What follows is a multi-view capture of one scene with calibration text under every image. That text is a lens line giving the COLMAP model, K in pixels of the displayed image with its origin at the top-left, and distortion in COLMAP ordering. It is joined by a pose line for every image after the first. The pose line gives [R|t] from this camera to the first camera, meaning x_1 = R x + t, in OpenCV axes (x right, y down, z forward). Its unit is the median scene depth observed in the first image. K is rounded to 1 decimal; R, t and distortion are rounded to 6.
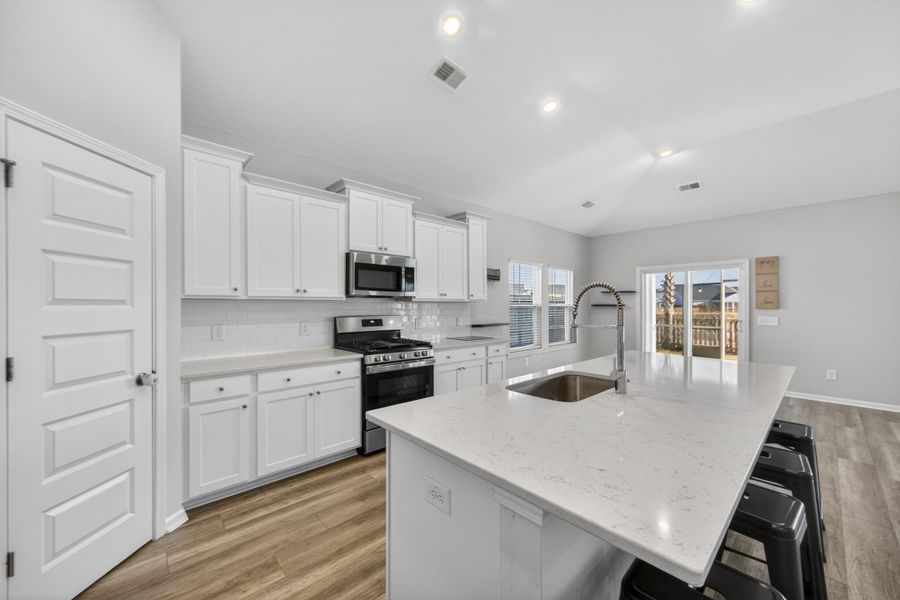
lens RADIAL K [[343.1, 0, 450.8], [0, 343.1, 304.7], [0, 0, 1]] dist [0.007662, -0.000132]
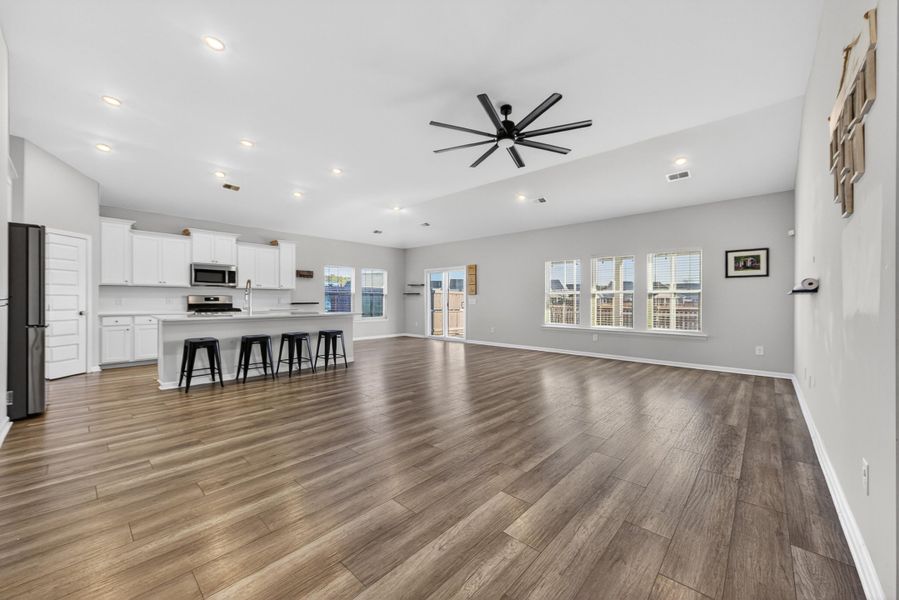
lens RADIAL K [[342.7, 0, 451.2], [0, 342.7, 298.1], [0, 0, 1]] dist [0.007662, -0.000132]
pose [[0.995422, -0.002421, 0.095551, 1.008945], [0.003036, 0.999976, -0.006286, 0.067950], [-0.095533, 0.006547, 0.995405, -1.151661]]
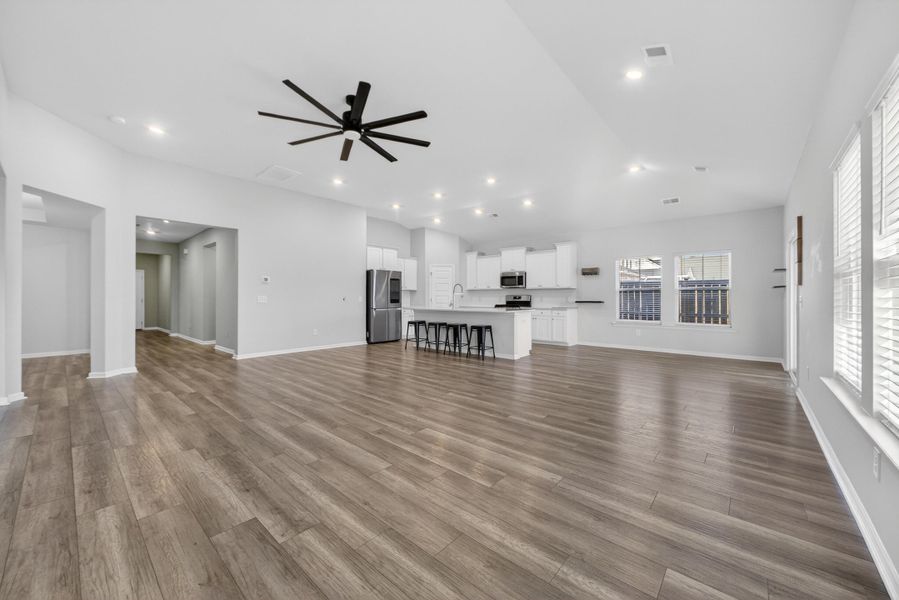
lens RADIAL K [[342.7, 0, 447.2], [0, 342.7, 295.4], [0, 0, 1]] dist [0.007662, -0.000132]
pose [[0.107566, -0.013884, -0.994101, 2.498238], [-0.001803, 0.999898, -0.014160, 0.076648], [0.994196, 0.003315, 0.107530, 0.218359]]
